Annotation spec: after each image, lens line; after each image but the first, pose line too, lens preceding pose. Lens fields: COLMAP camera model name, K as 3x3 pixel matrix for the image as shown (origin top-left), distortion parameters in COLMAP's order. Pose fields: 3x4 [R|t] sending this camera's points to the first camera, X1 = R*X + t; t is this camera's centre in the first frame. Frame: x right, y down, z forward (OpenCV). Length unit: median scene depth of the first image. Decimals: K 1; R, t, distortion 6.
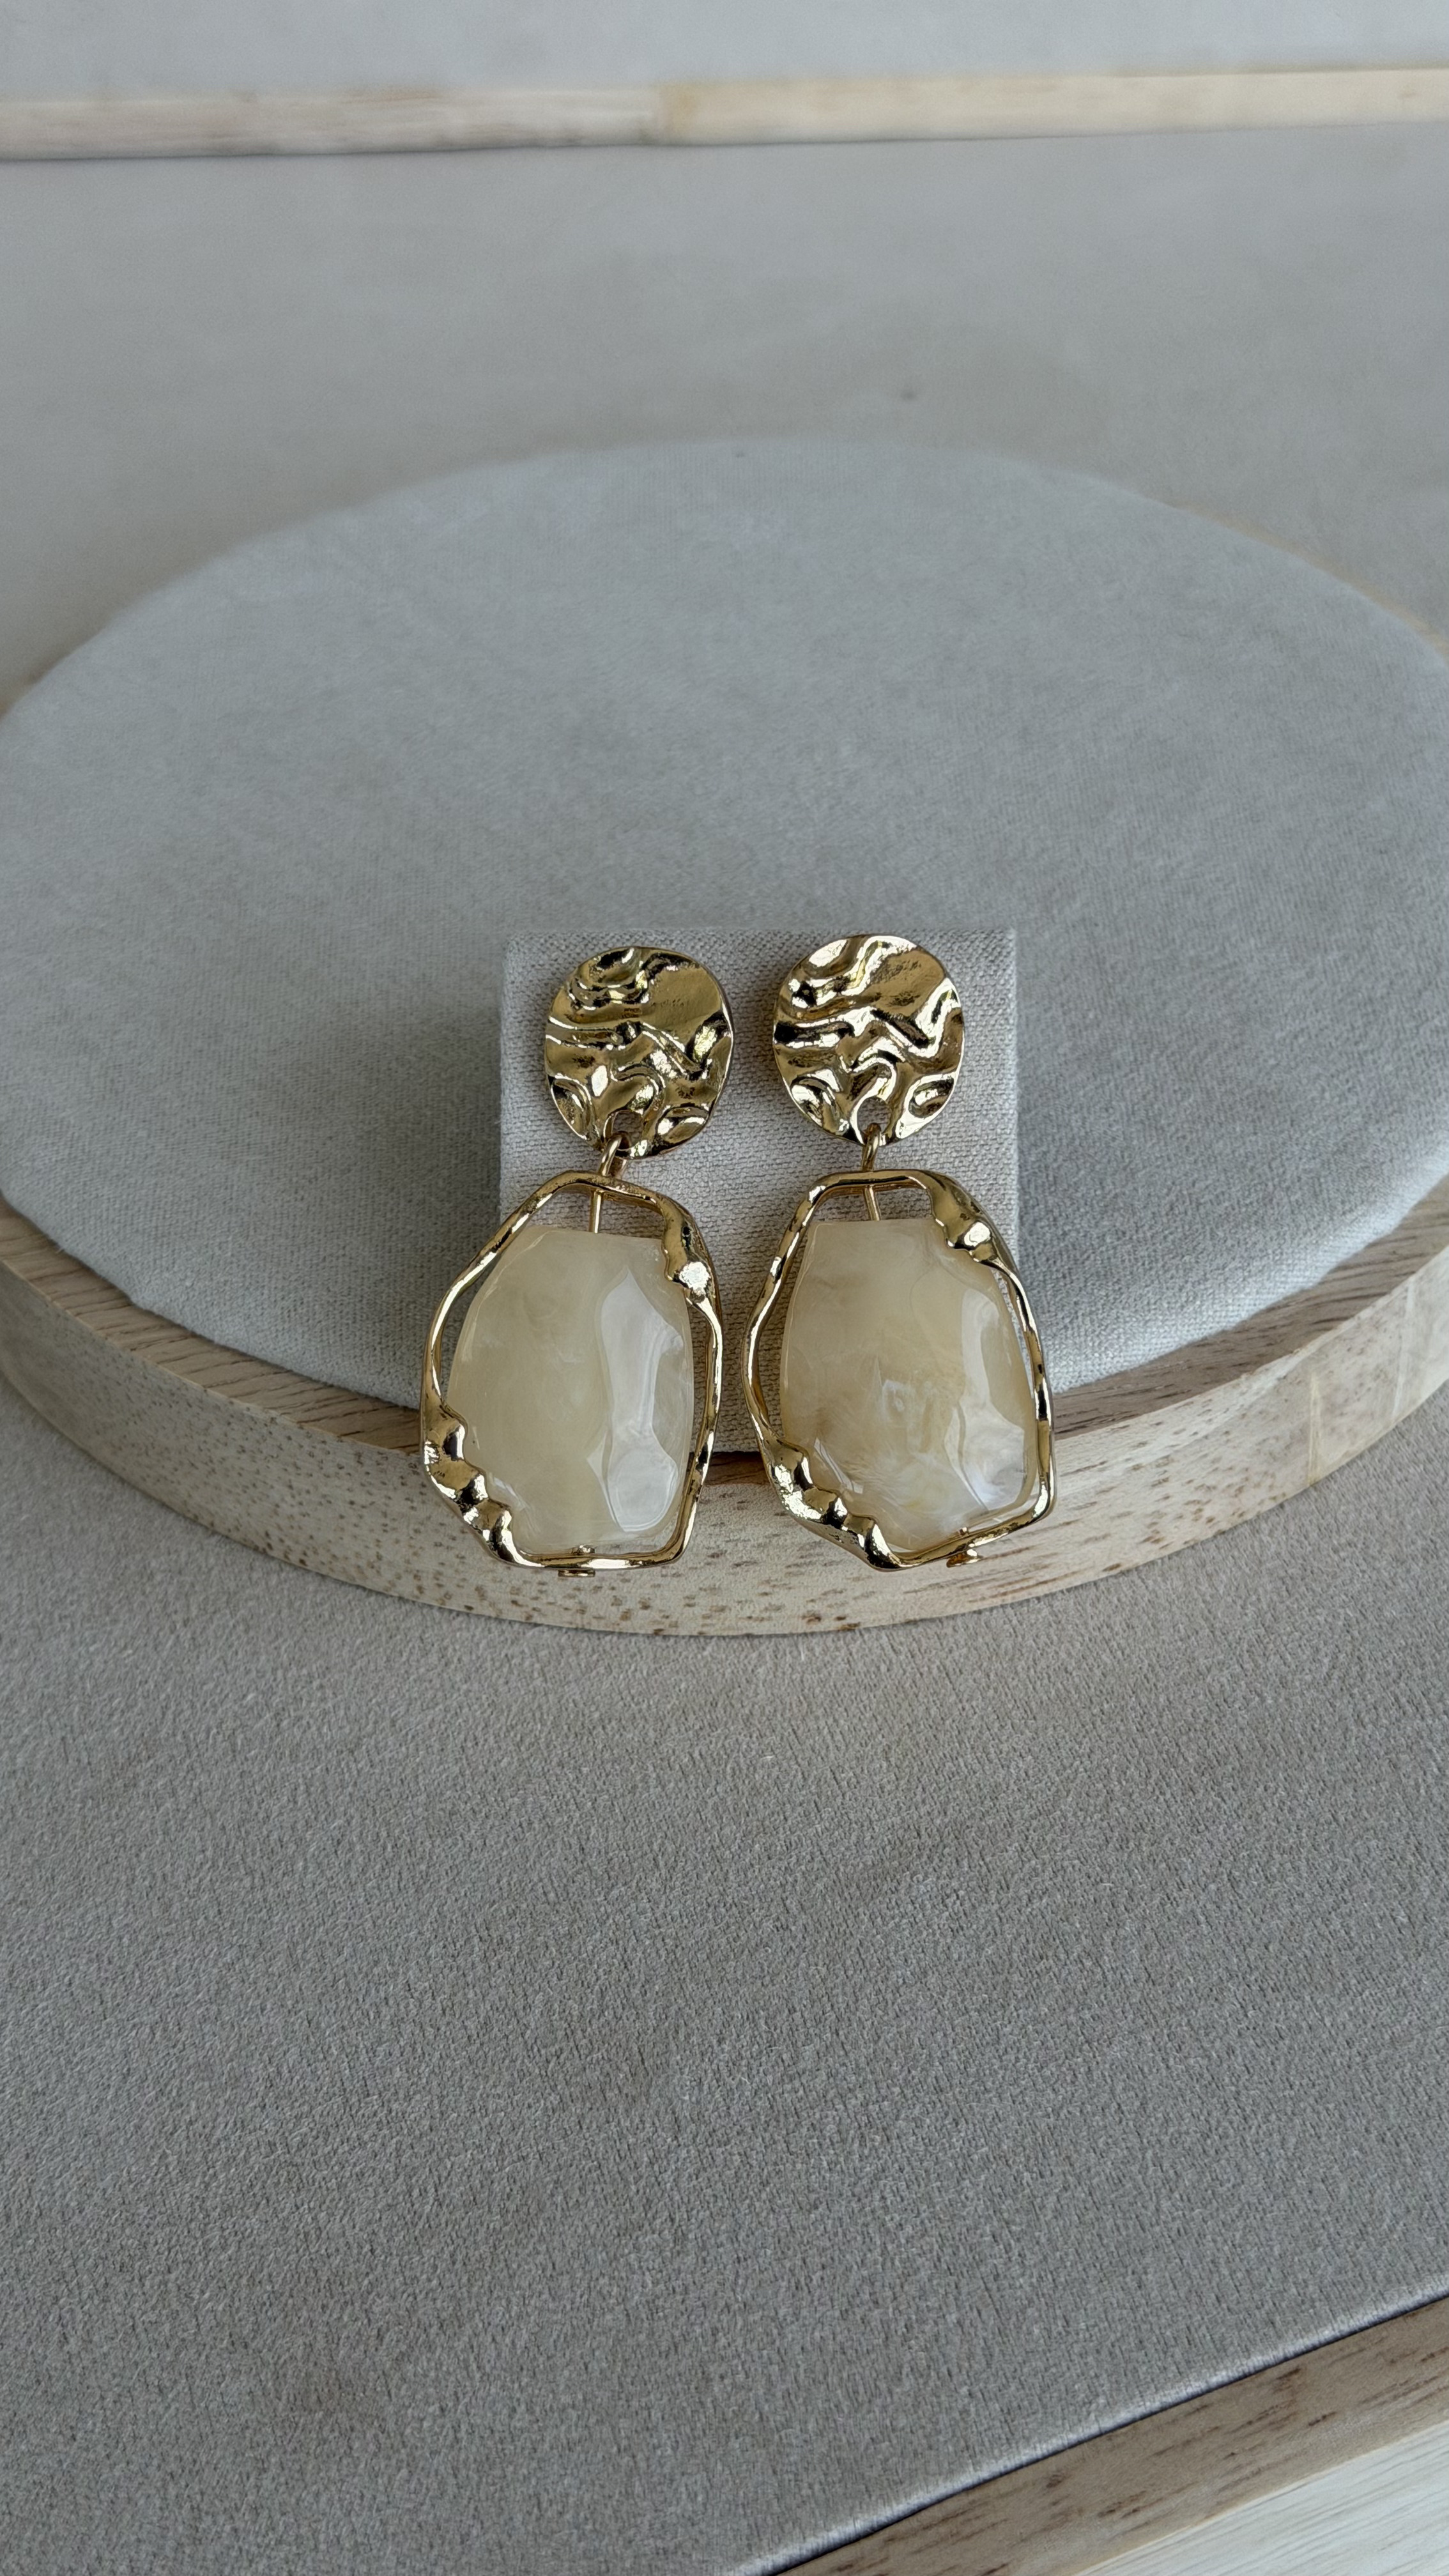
lens RADIAL K [[3689.0, 0, 709.2], [0, 3689.0, 1285.0], [0, 0, 1]] dist [0.158263, -0.558221]
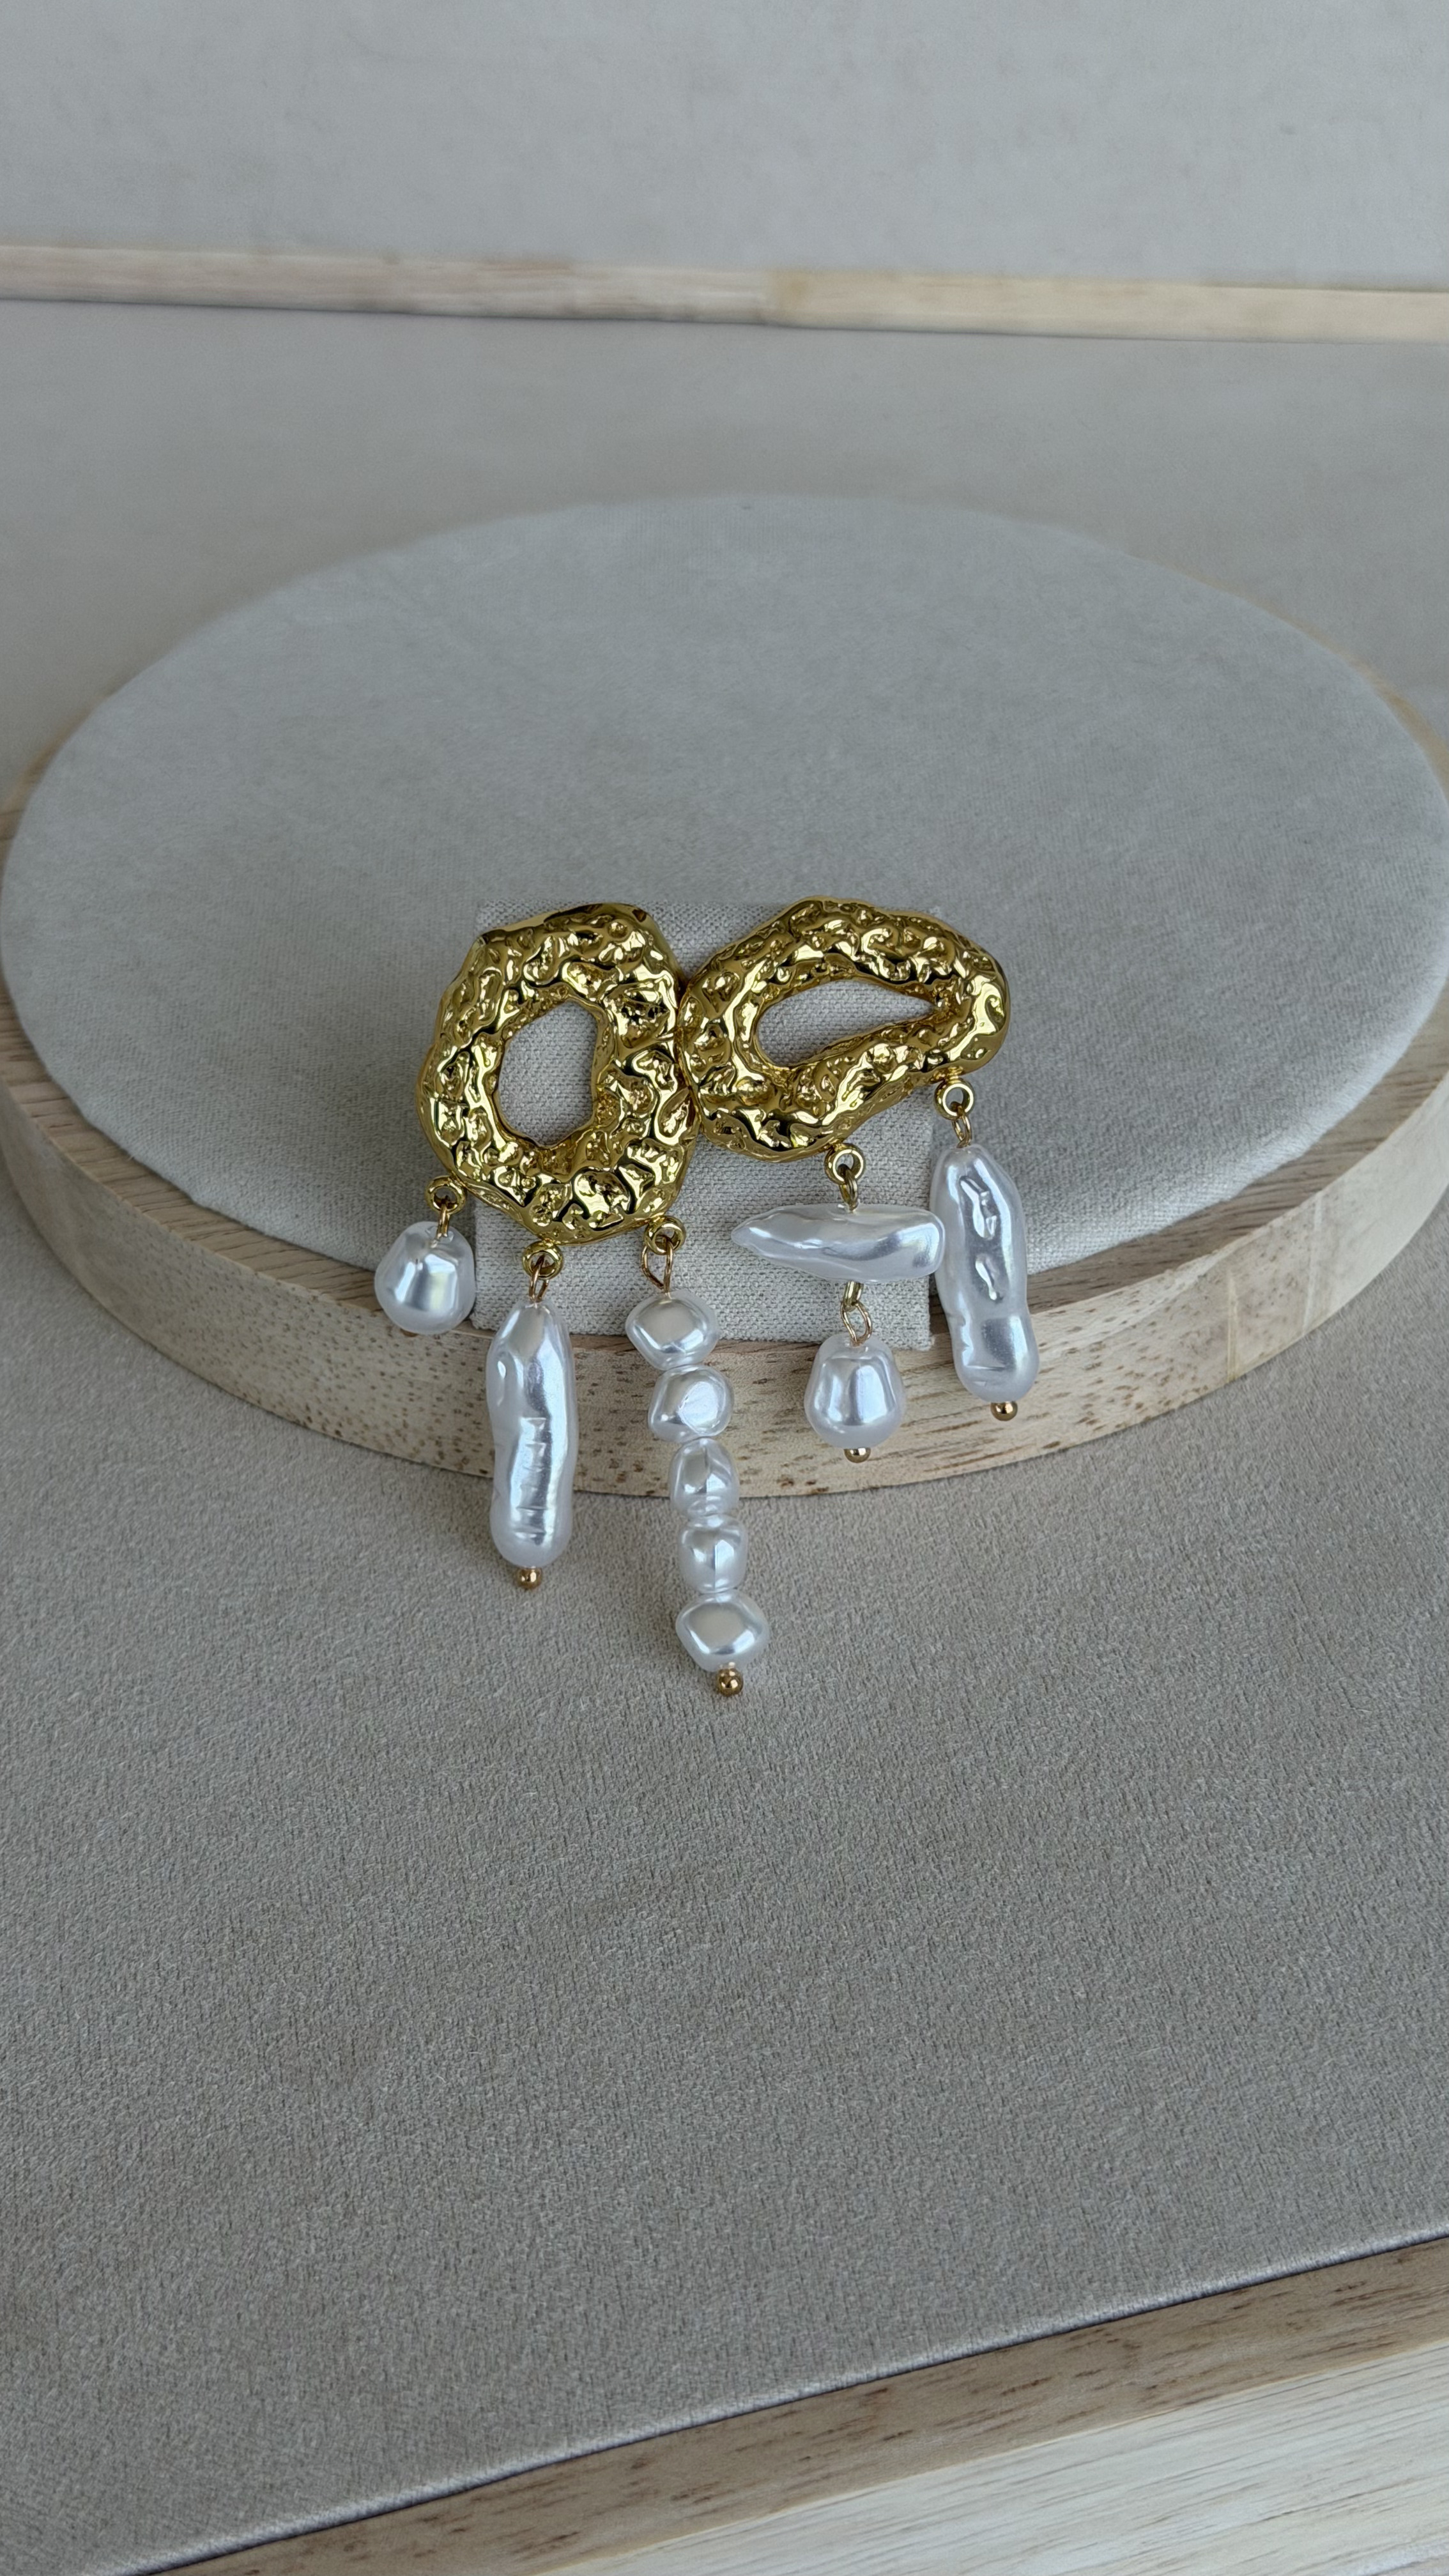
lens RADIAL K [[3687.3, 0, 694.9], [0, 3687.3, 1290.4], [0, 0, 1]] dist [0.155526, -0.303586]
pose [[0.999817, 0.014717, -0.012213, 0.012781], [-0.015294, 0.998702, -0.048592, 0.085493], [0.011482, 0.048770, 0.998744, -0.133160]]
